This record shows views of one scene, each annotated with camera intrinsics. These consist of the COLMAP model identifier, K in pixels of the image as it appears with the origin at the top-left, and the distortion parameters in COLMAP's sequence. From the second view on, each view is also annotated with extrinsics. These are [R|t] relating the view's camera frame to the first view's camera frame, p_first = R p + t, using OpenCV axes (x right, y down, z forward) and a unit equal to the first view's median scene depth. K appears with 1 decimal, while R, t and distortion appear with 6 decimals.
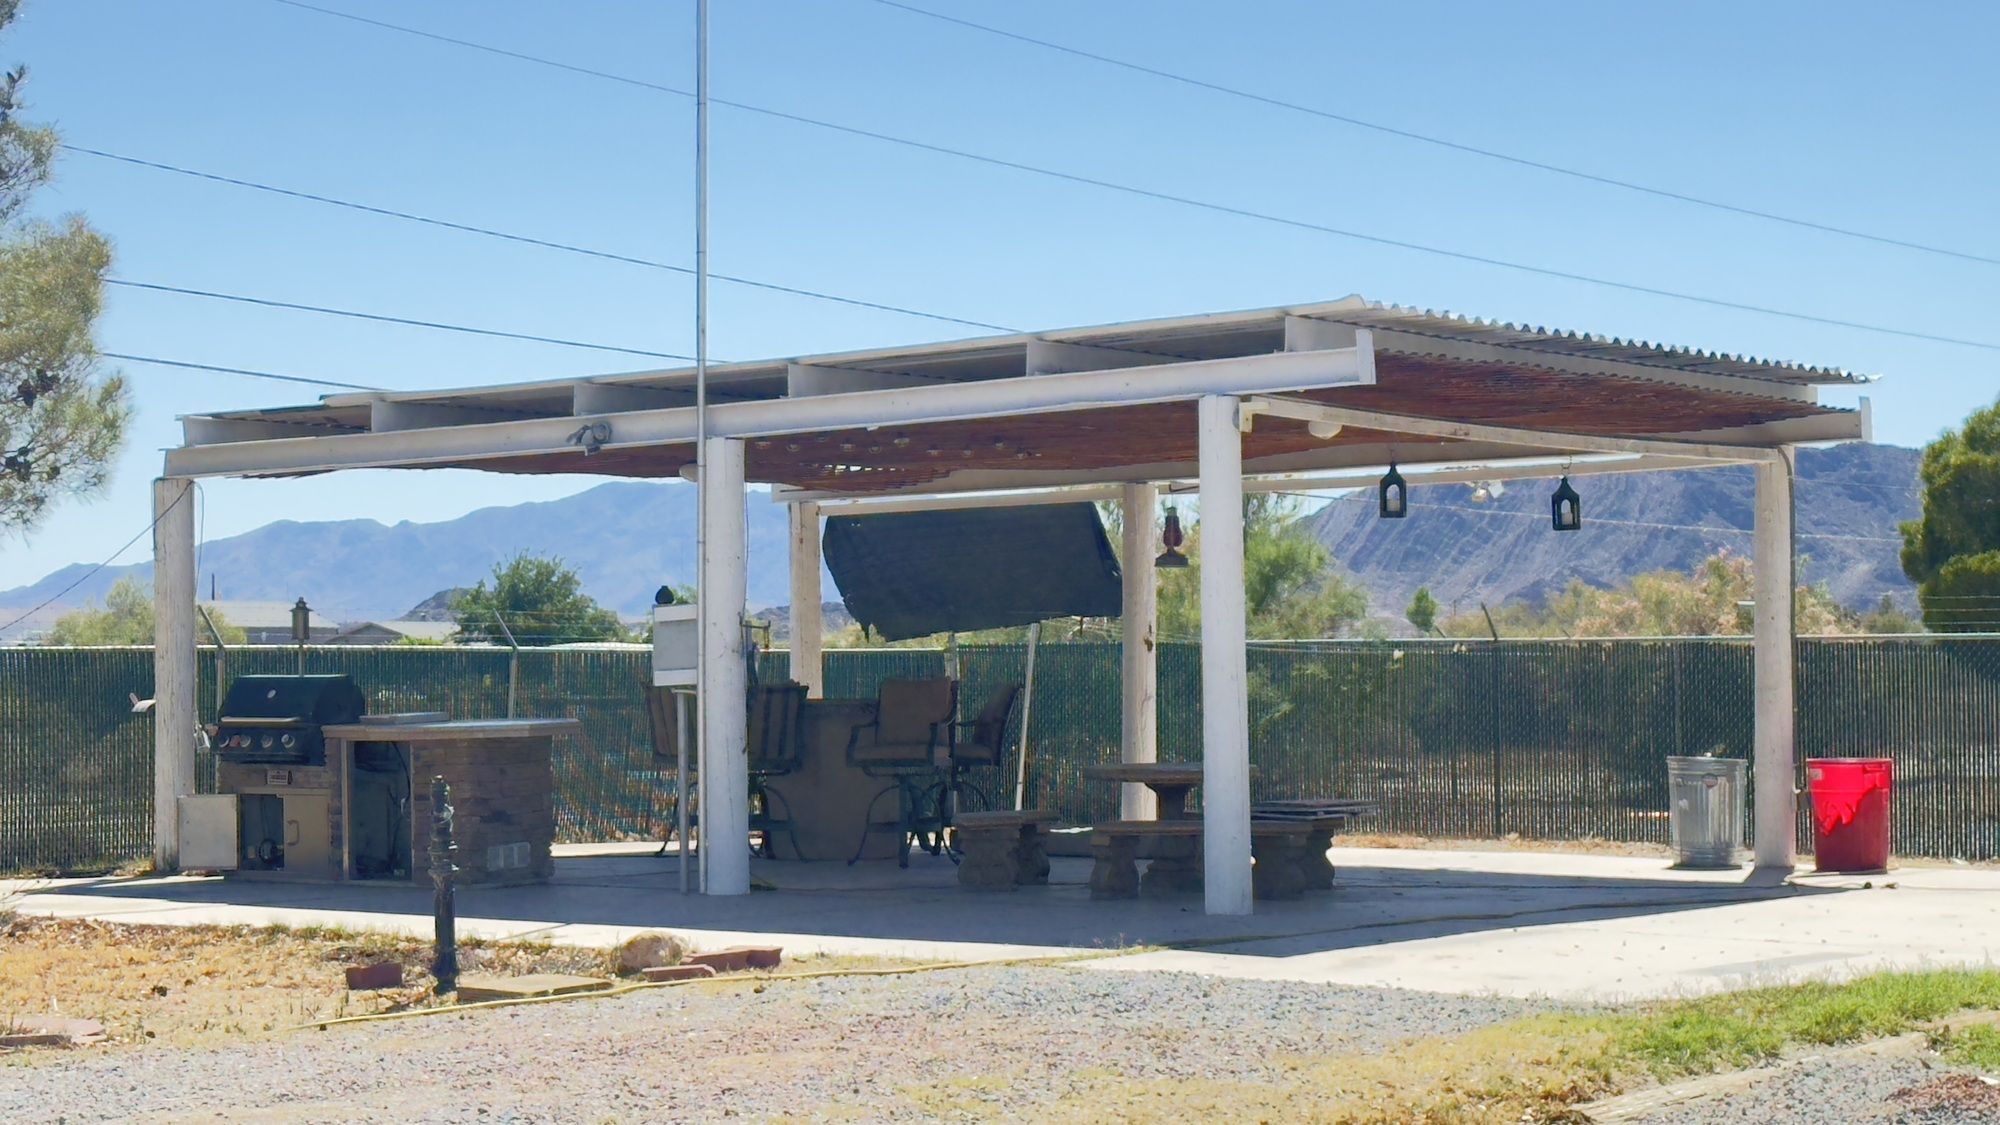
lens RADIAL K [[3910.8, 0, 1000.0], [0, 3910.8, 562.5], [0, 0, 1]] dist [-0.001441, -0.011586]
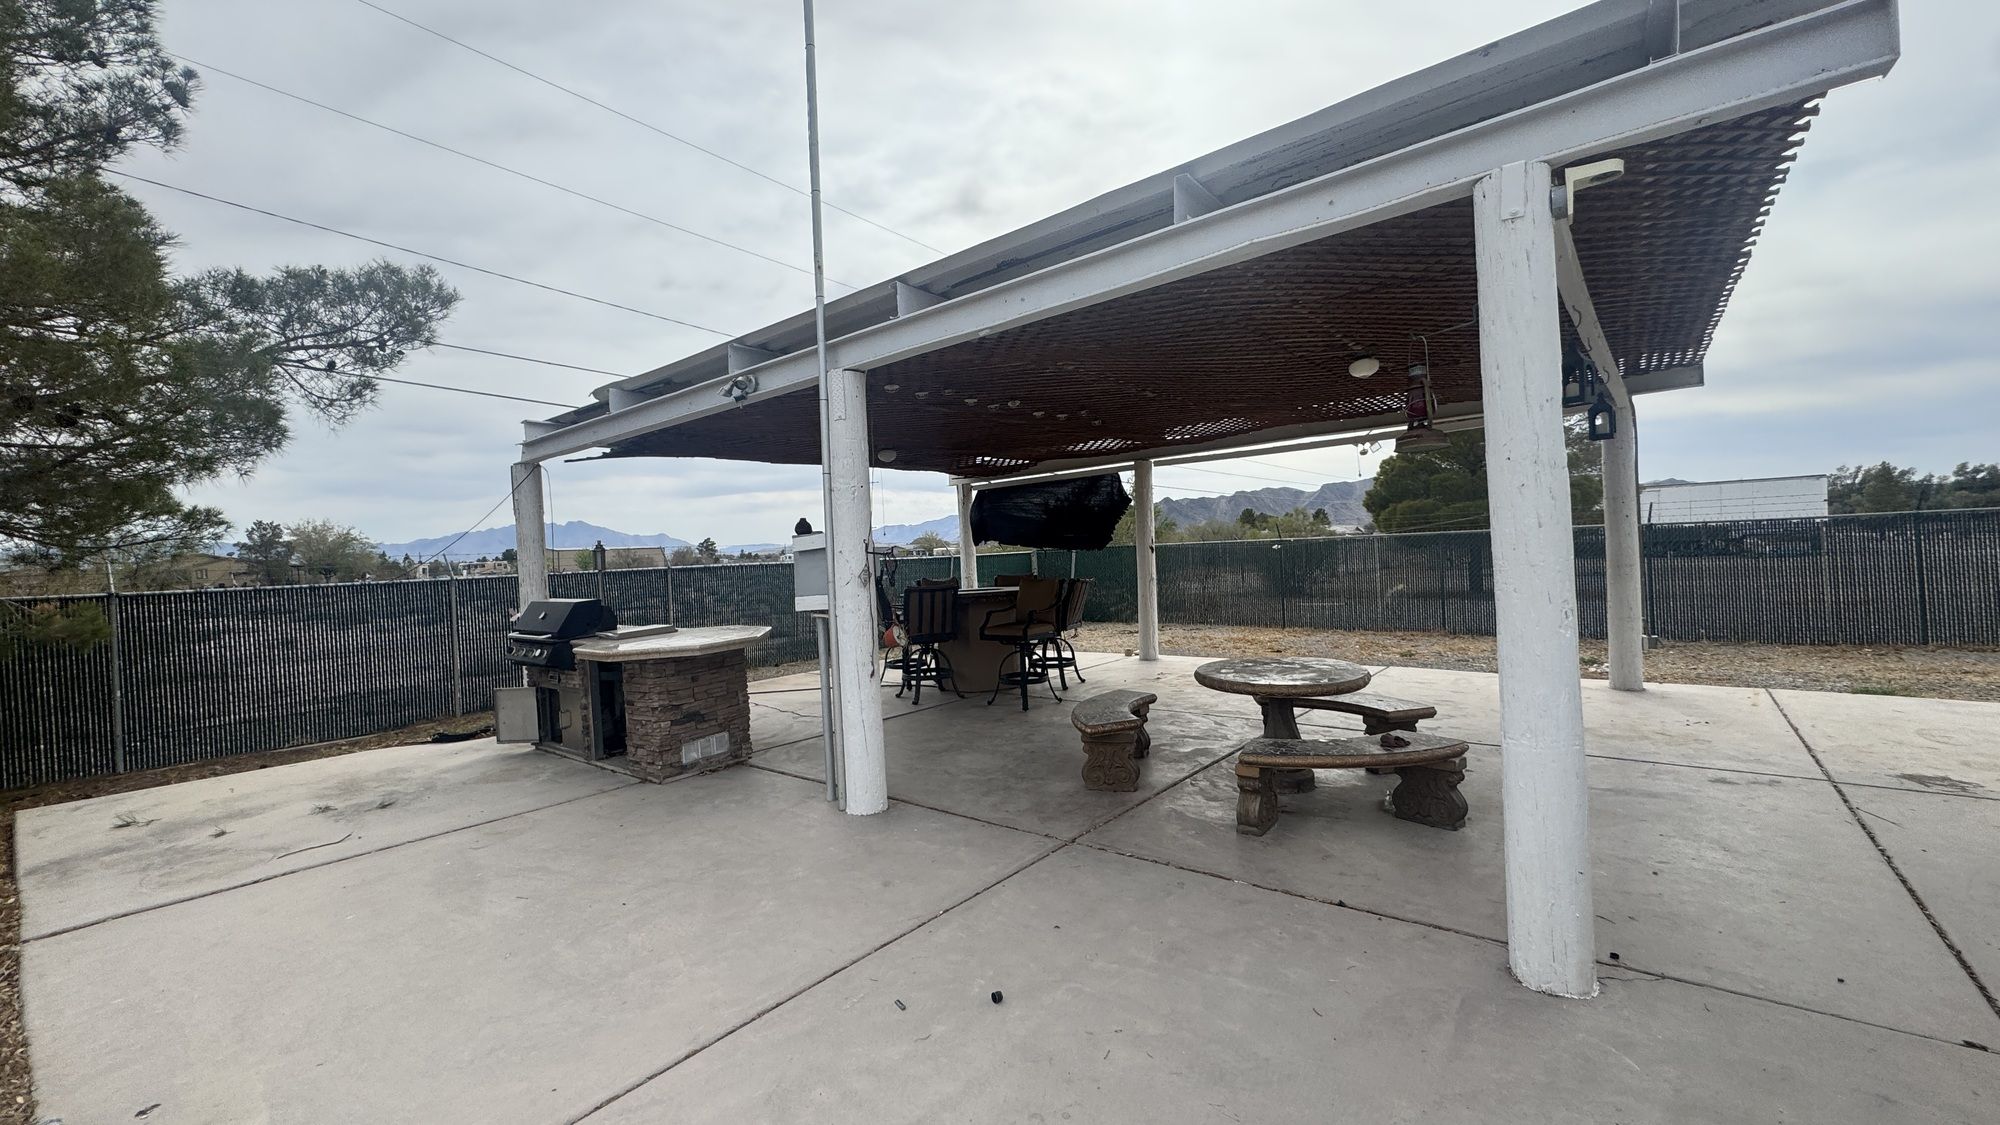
lens RADIAL K [[794.8, 0, 1000.0], [0, 794.8, 562.5], [0, 0, 1]] dist [-0.010869, -0.000067]
pose [[0.998611, -0.035321, -0.039089, -0.022344], [0.037000, 0.998385, 0.043109, 0.010540], [0.037503, -0.044495, 0.998305, 0.761610]]
